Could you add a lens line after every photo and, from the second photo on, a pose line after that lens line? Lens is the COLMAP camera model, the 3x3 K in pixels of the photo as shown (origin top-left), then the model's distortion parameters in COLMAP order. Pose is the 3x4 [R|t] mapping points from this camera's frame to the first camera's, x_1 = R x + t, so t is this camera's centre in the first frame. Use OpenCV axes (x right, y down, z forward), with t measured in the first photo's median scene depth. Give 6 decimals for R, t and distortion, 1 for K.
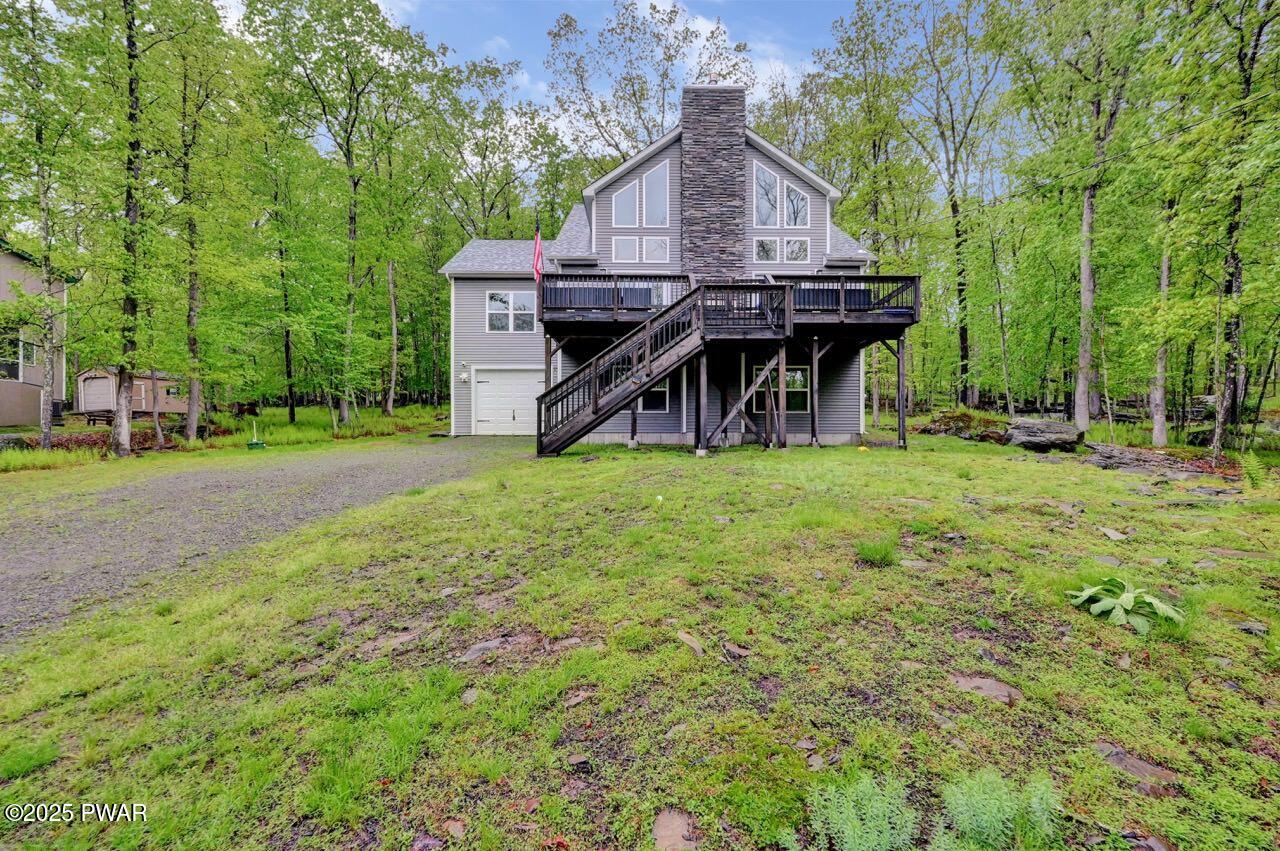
lens RADIAL K [[549.8, 0, 638.9], [0, 549.8, 449.6], [0, 0, 1]] dist [-0.001051, 0.000351]
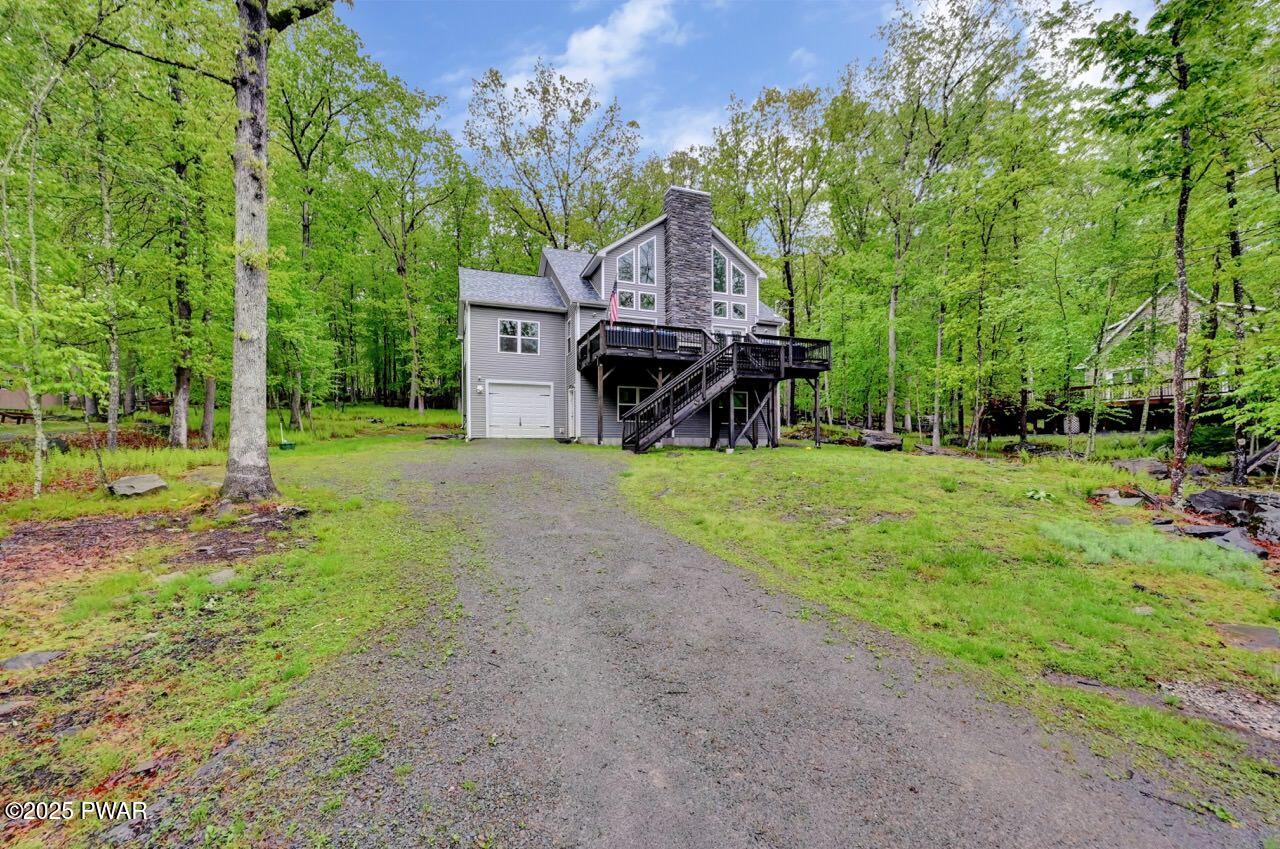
lens RADIAL K [[521.2, 0, 623.6], [0, 521.2, 451.8], [0, 0, 1]] dist [0.000626, -0.000366]
pose [[0.945120, -0.001343, 0.326720, -0.458291], [0.001707, 0.999998, -0.000827, 0.006130], [-0.326718, 0.001339, 0.945121, -0.194566]]
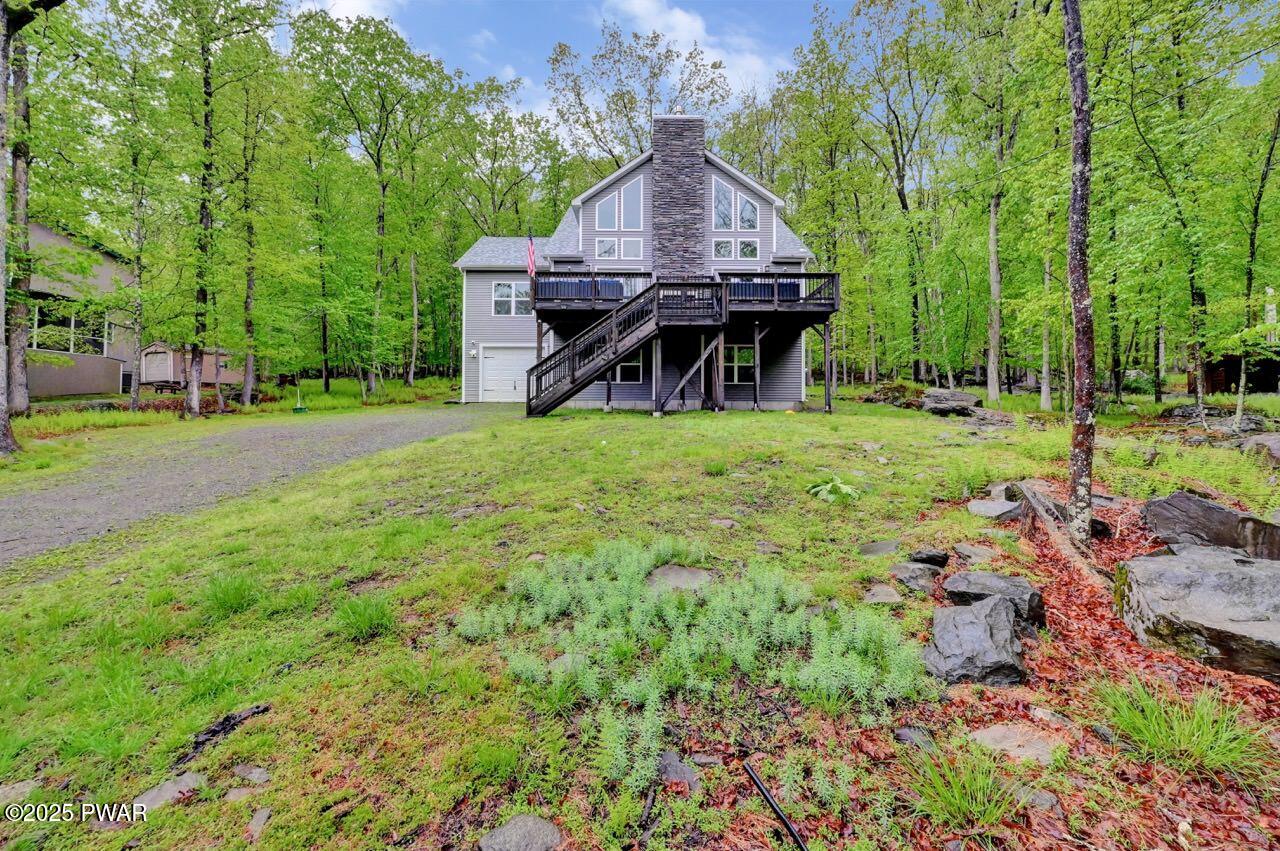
lens RADIAL K [[516.3, 0, 636.1], [0, 516.3, 409.1], [0, 0, 1]] dist [-0.002173, -0.000425]
pose [[0.999924, 0.003076, -0.011935, 0.057145], [-0.003323, 0.999780, -0.020716, 0.012625], [0.011868, 0.020754, 0.999714, -0.131980]]
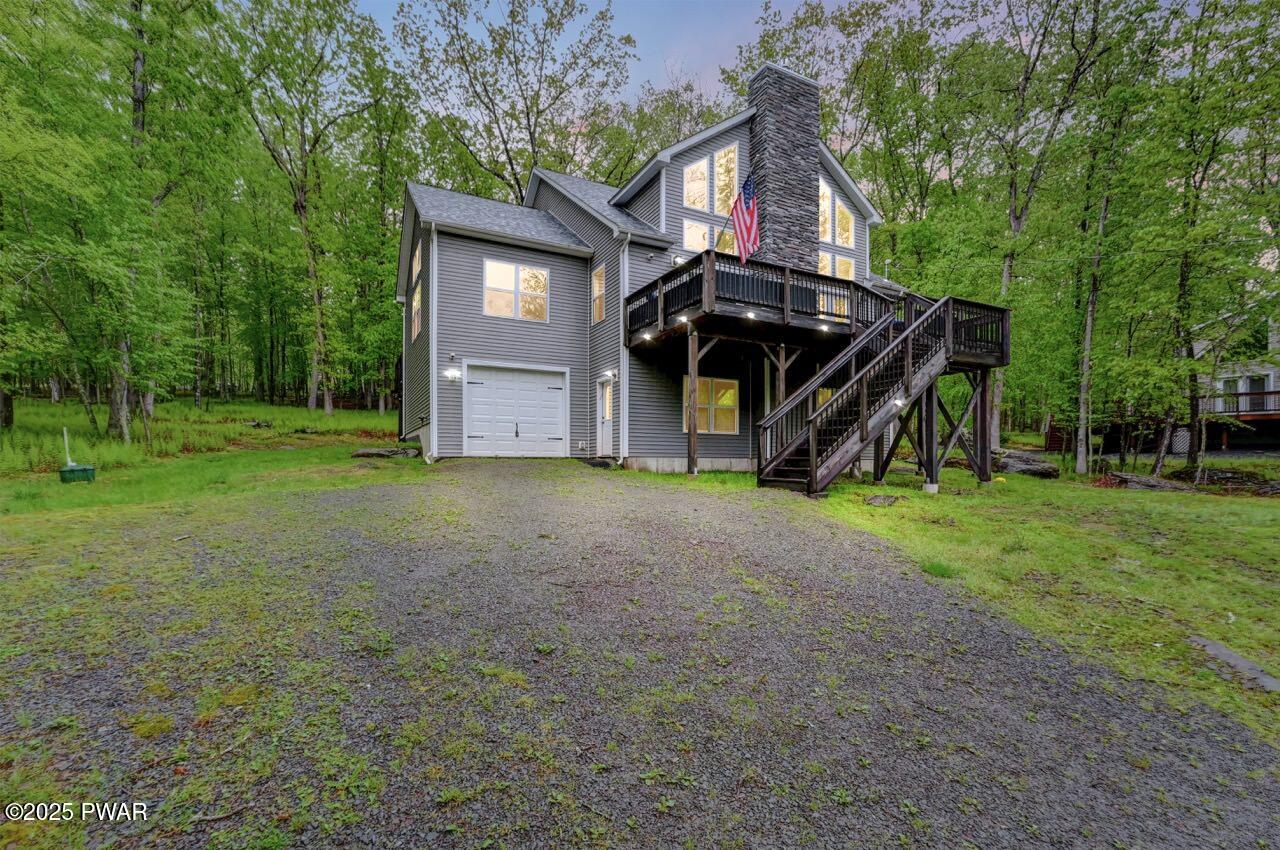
lens RADIAL K [[563.2, 0, 619.6], [0, 563.2, 461.0], [0, 0, 1]] dist [0.001305, 0.000085]
pose [[0.893703, 0.004315, 0.448638, -0.525977], [-0.003952, 0.999991, -0.001745, -0.023856], [-0.448642, -0.000214, 0.893712, 0.301557]]
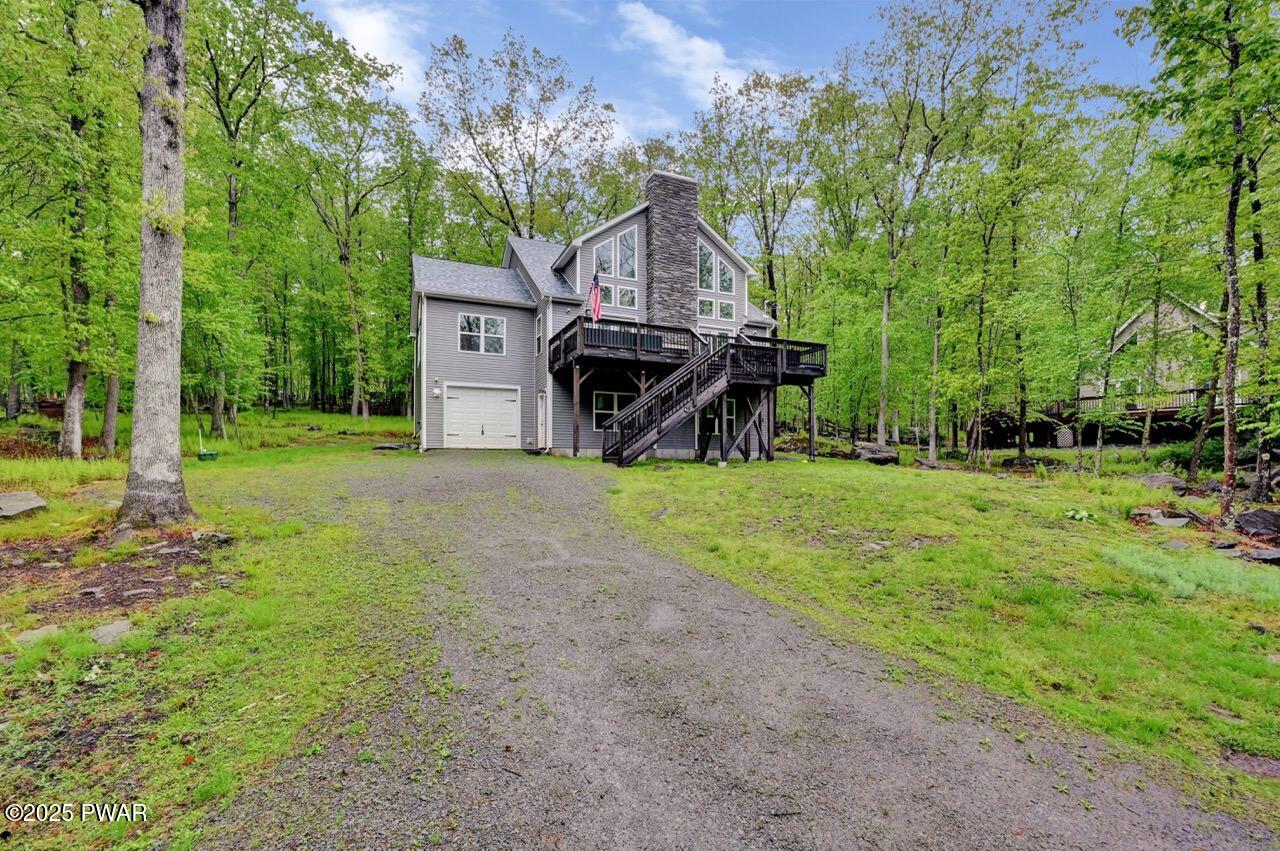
lens RADIAL K [[560.2, 0, 620.4], [0, 560.2, 458.3], [0, 0, 1]] dist [-0.000055, 0.000788]
pose [[0.923018, 0.006384, 0.384705, -0.472066], [-0.002099, 0.999931, -0.011558, 0.005387], [-0.384752, 0.009861, 0.922967, -0.136757]]
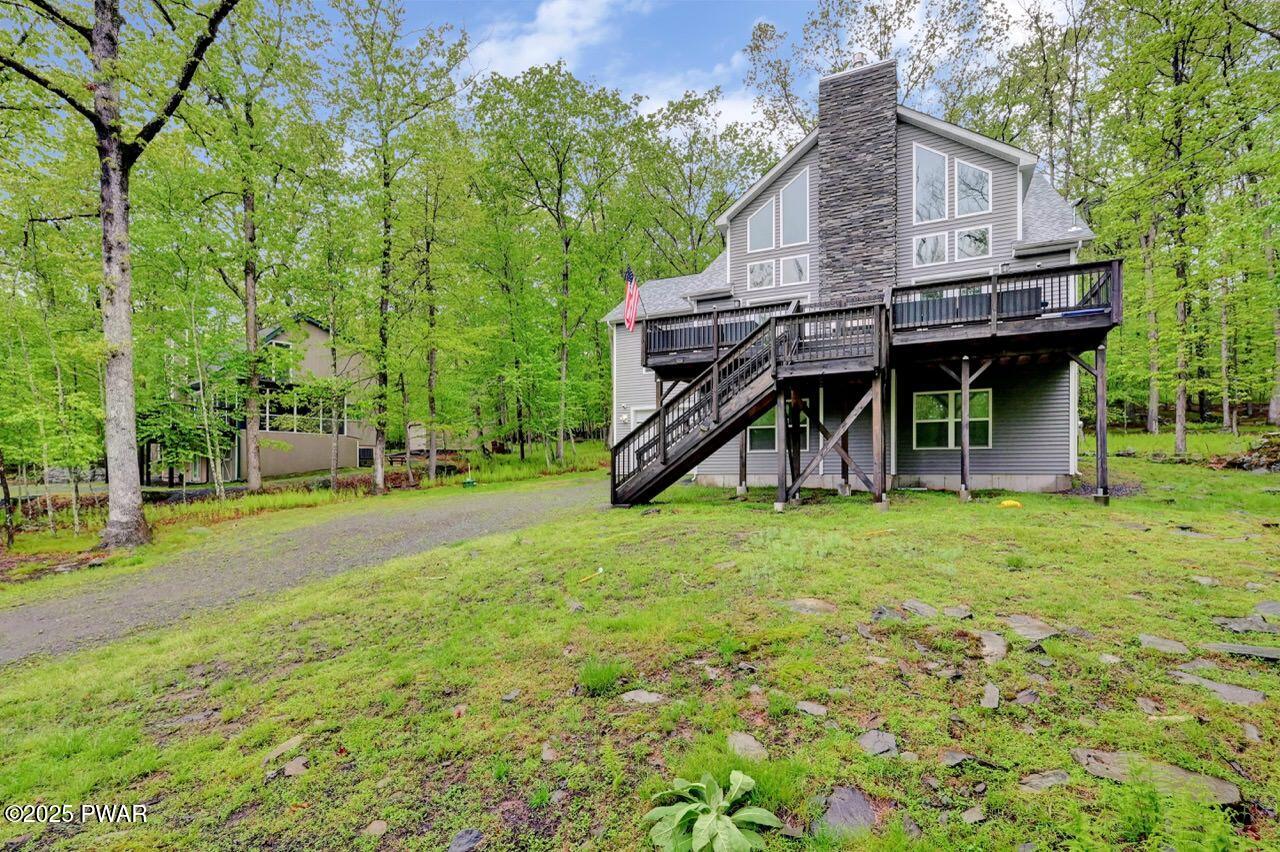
lens RADIAL K [[570.2, 0, 657.2], [0, 570.2, 474.1], [0, 0, 1]] dist [0.000155, 0.000024]
pose [[0.901475, -0.001793, -0.432828, 0.239049], [0.003259, 0.999991, 0.002644, -0.034677], [0.432820, -0.003794, 0.901472, 0.063483]]
